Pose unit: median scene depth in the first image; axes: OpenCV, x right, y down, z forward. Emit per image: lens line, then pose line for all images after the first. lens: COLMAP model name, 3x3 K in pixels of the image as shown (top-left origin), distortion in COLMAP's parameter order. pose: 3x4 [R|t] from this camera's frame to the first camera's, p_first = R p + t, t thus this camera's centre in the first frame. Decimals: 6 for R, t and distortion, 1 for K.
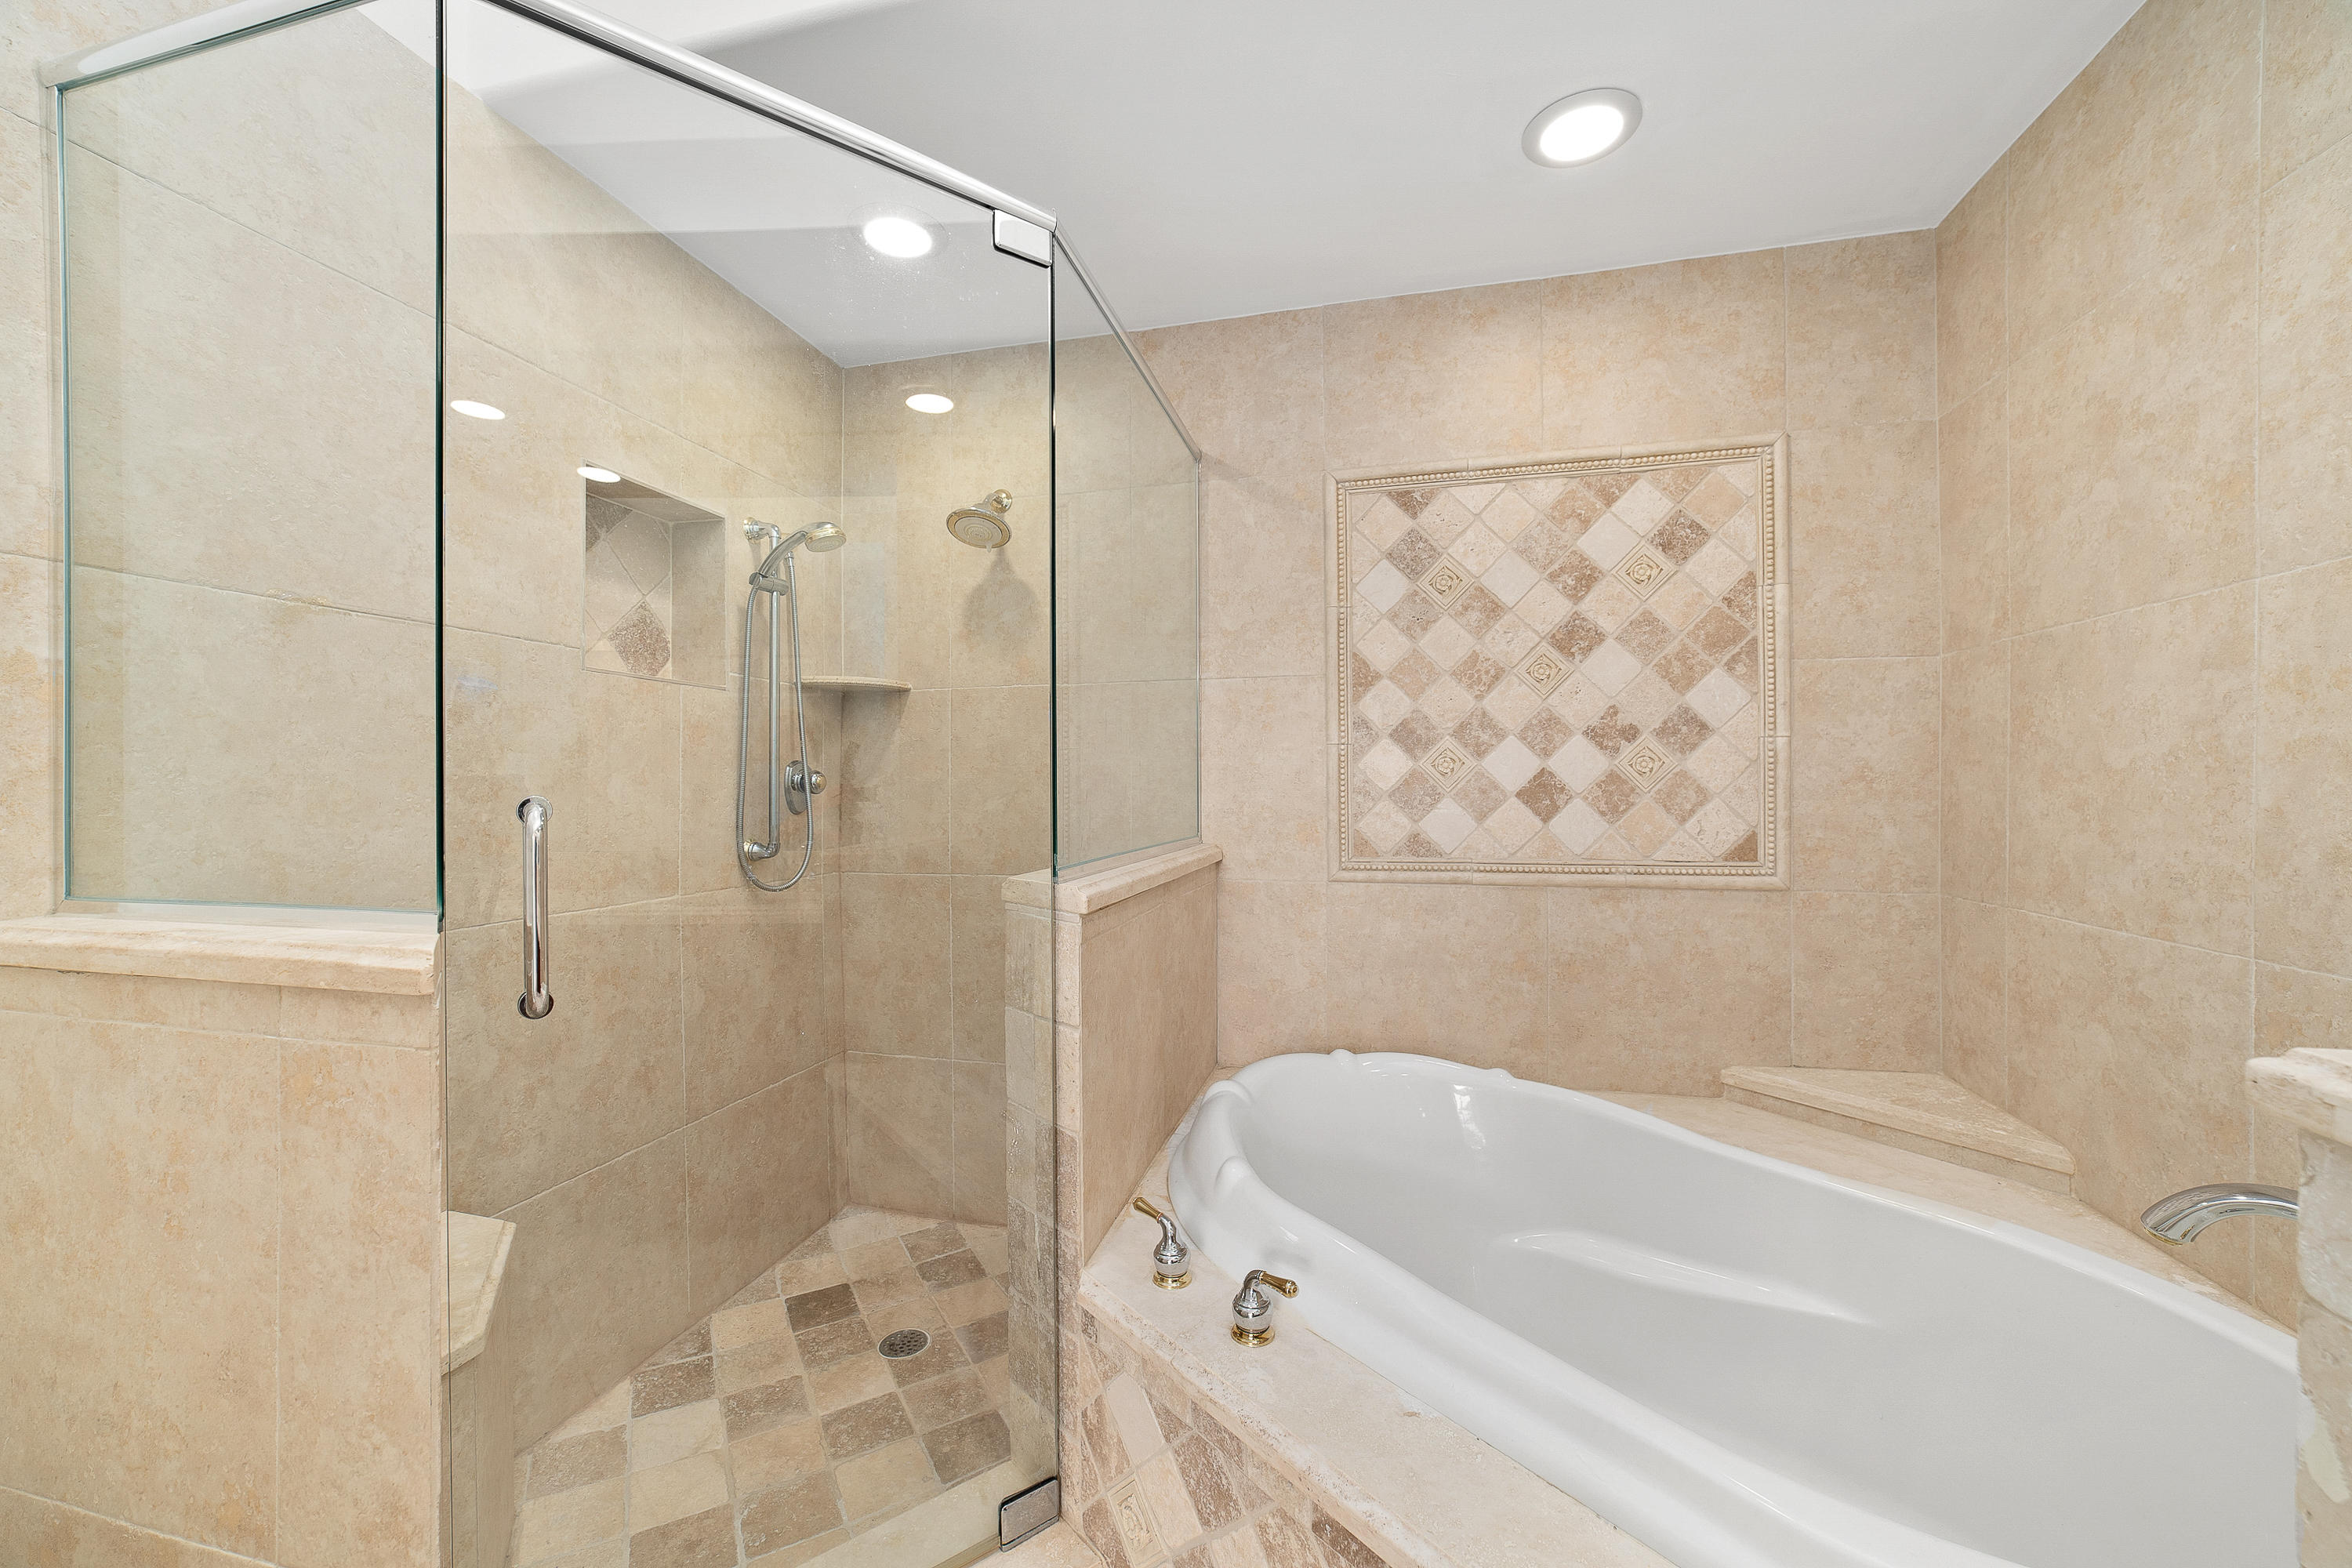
lens RADIAL K [[900.6, 0, 1173.0], [0, 900.6, 786.2], [0, 0, 1]] dist [-0.028312, 0.010682]
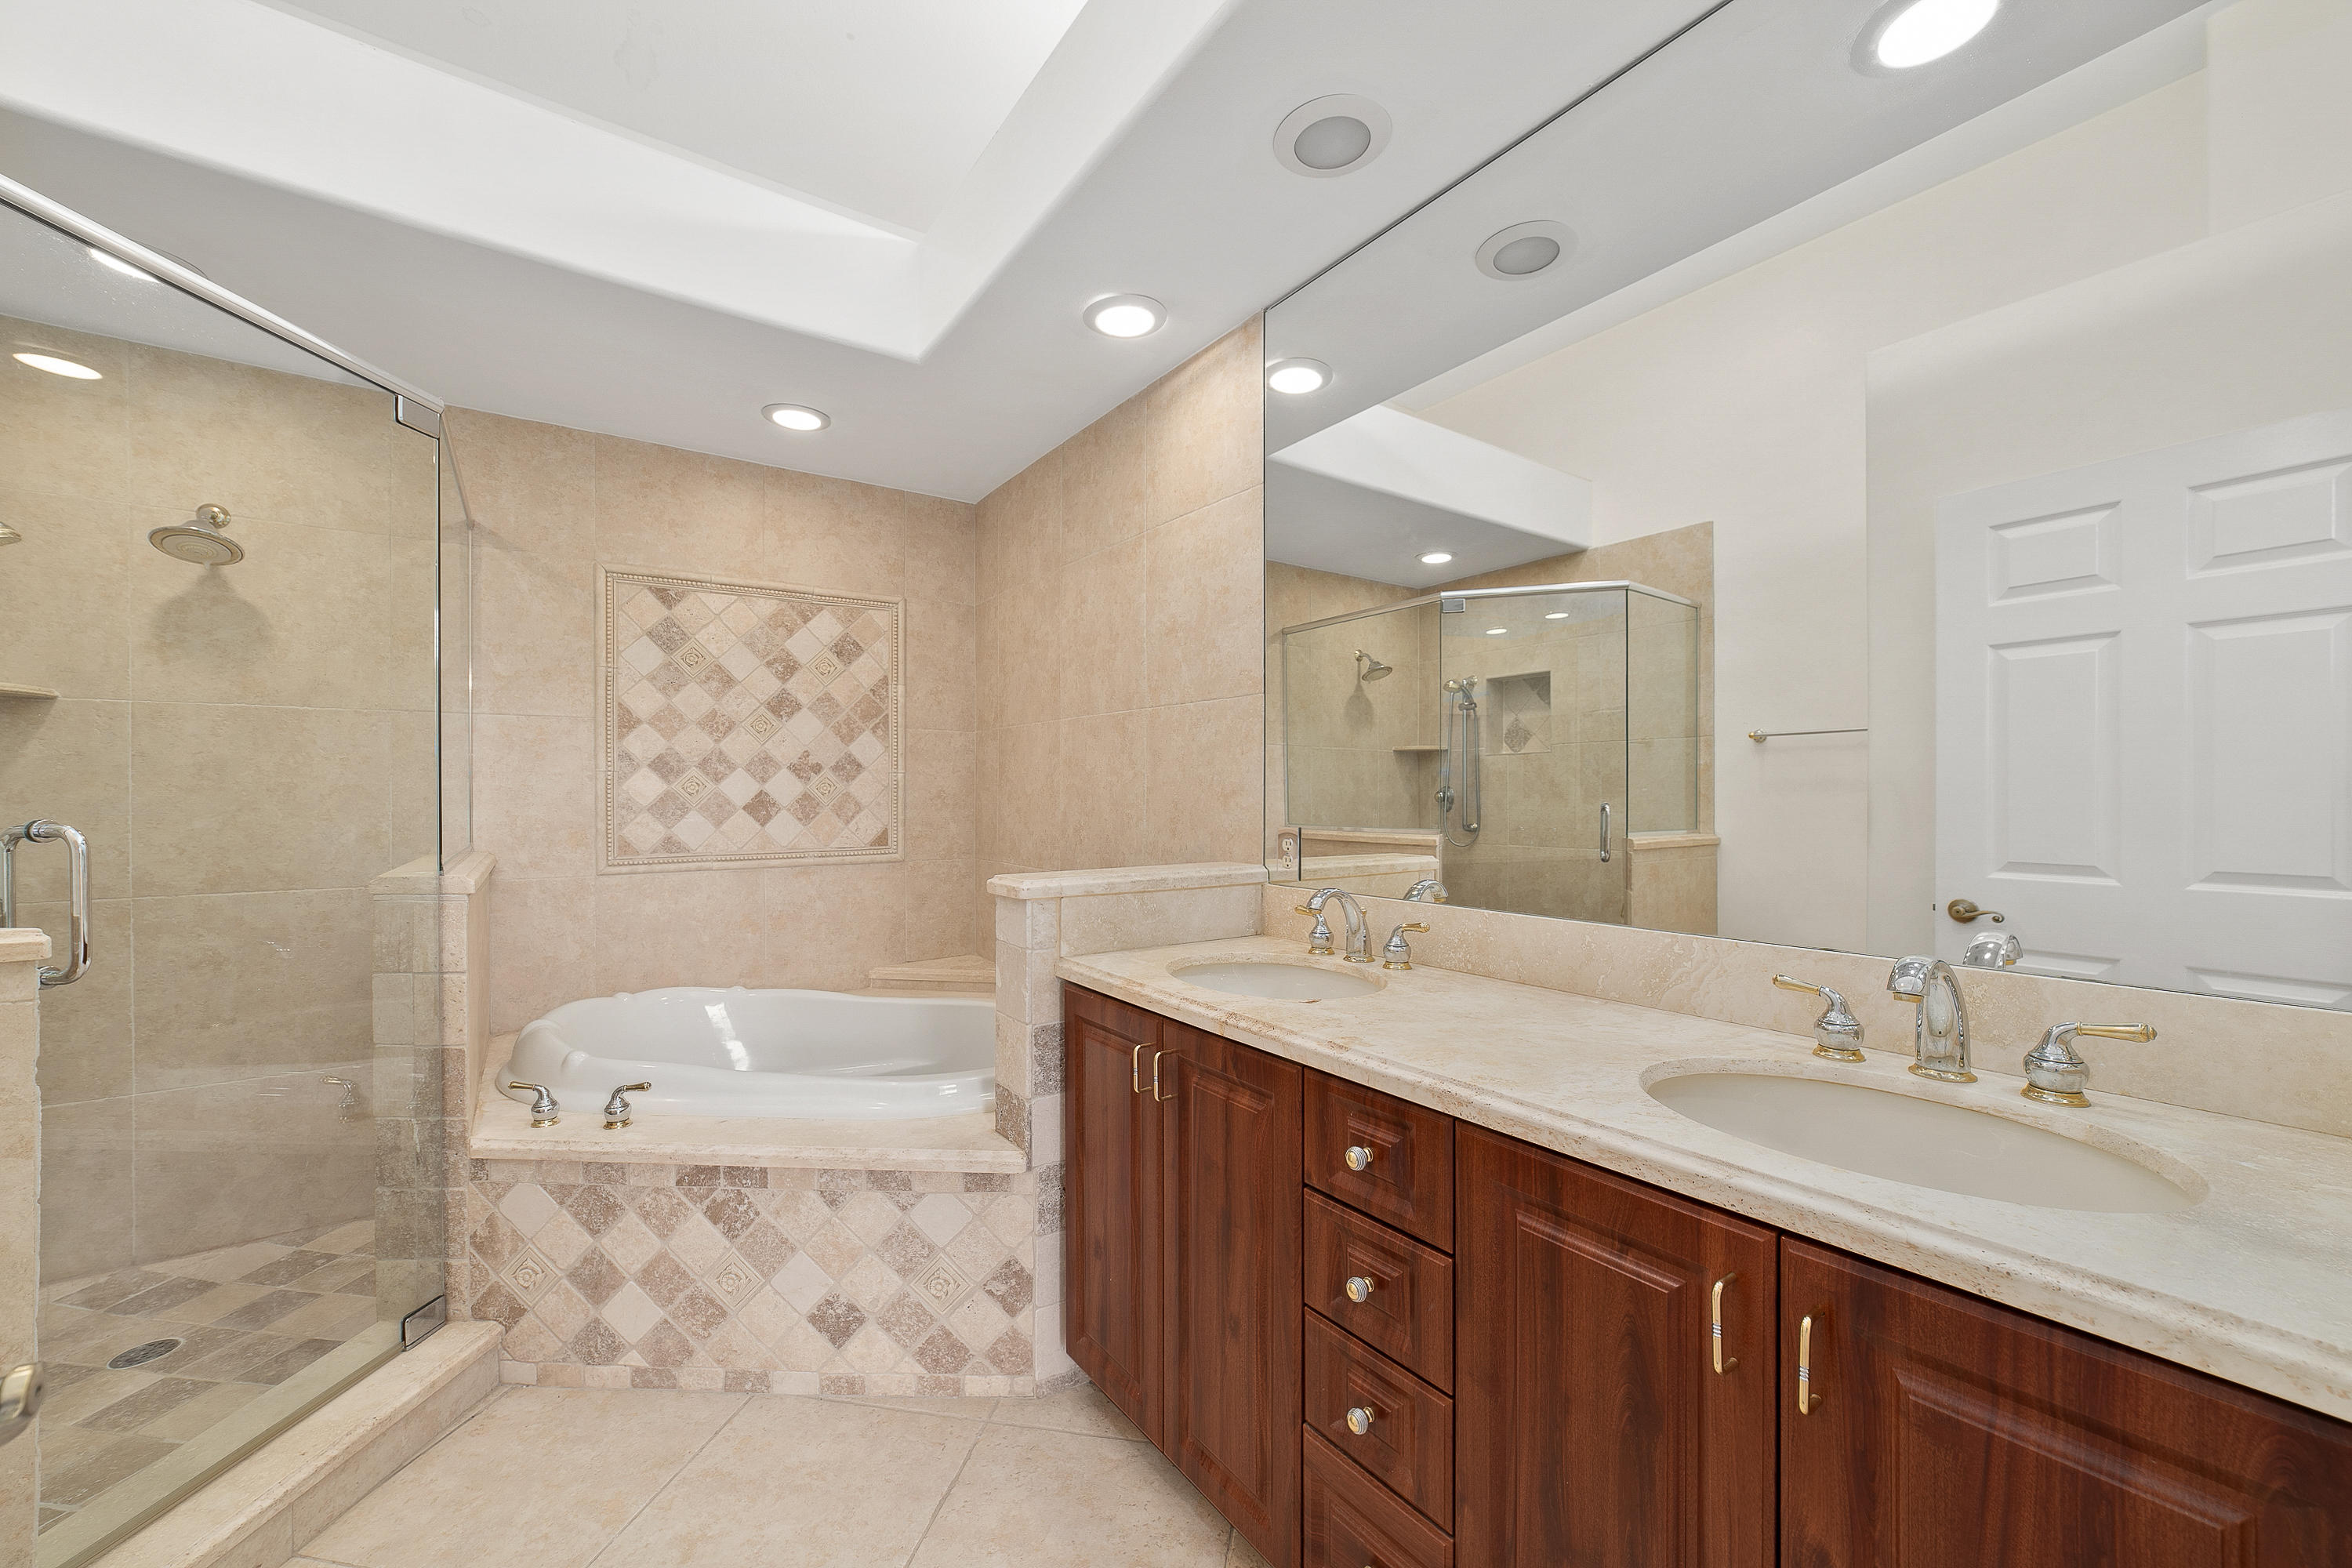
lens RADIAL K [[900.6, 0, 1173.0], [0, 900.6, 786.2], [0, 0, 1]] dist [-0.028312, 0.010682]
pose [[0.648278, 0.006802, 0.761373, -0.286839], [0.000098, 0.999959, -0.009017, -0.013159], [-0.761404, 0.005920, 0.648251, -0.506357]]
